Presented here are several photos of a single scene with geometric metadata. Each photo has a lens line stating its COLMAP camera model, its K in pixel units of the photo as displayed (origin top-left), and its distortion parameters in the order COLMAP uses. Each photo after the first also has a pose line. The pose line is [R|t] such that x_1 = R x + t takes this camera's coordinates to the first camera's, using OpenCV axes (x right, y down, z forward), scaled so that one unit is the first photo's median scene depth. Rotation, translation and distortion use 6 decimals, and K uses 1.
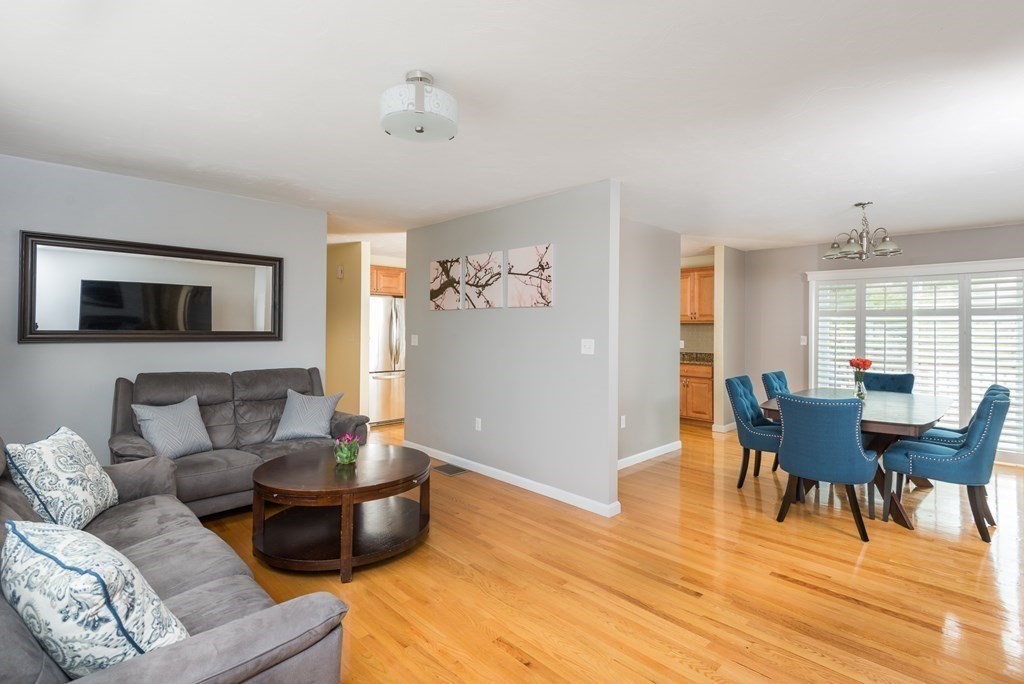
lens RADIAL K [[479.2, 0, 513.8], [0, 479.2, 324.4], [0, 0, 1]] dist [0.004238, 0.000452]
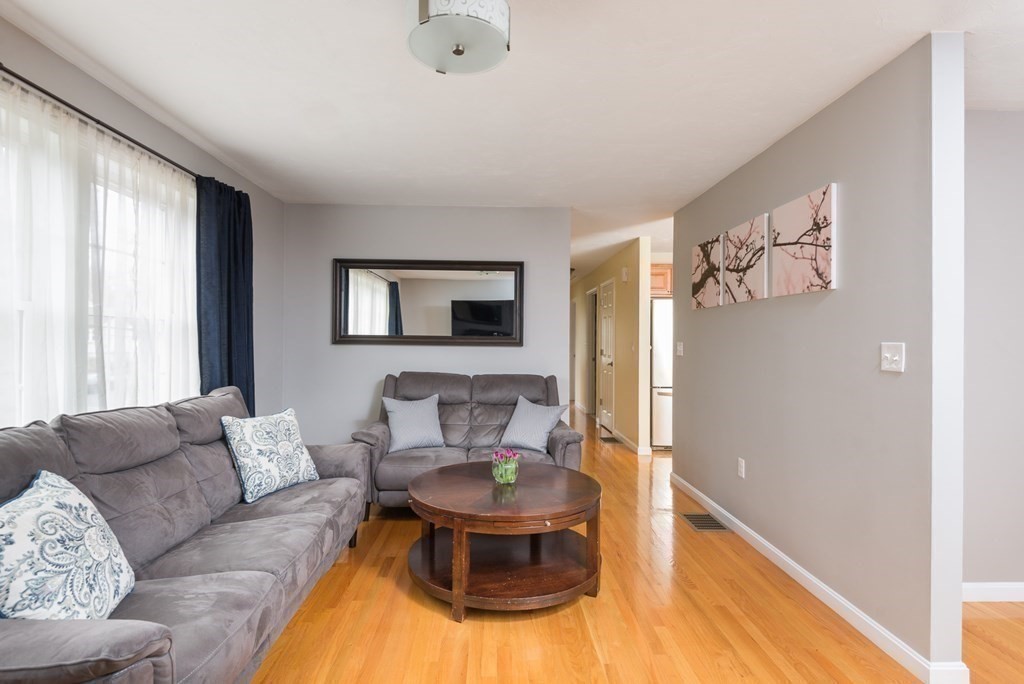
lens RADIAL K [[498.2, 0, 512.0], [0, 498.2, 342.0], [0, 0, 1]] dist [0.031491, -0.024153]
pose [[0.728647, -0.000841, -0.684889, 0.209269], [0.004327, 0.999985, 0.003376, 0.023385], [0.684876, -0.005423, 0.728640, 0.262150]]
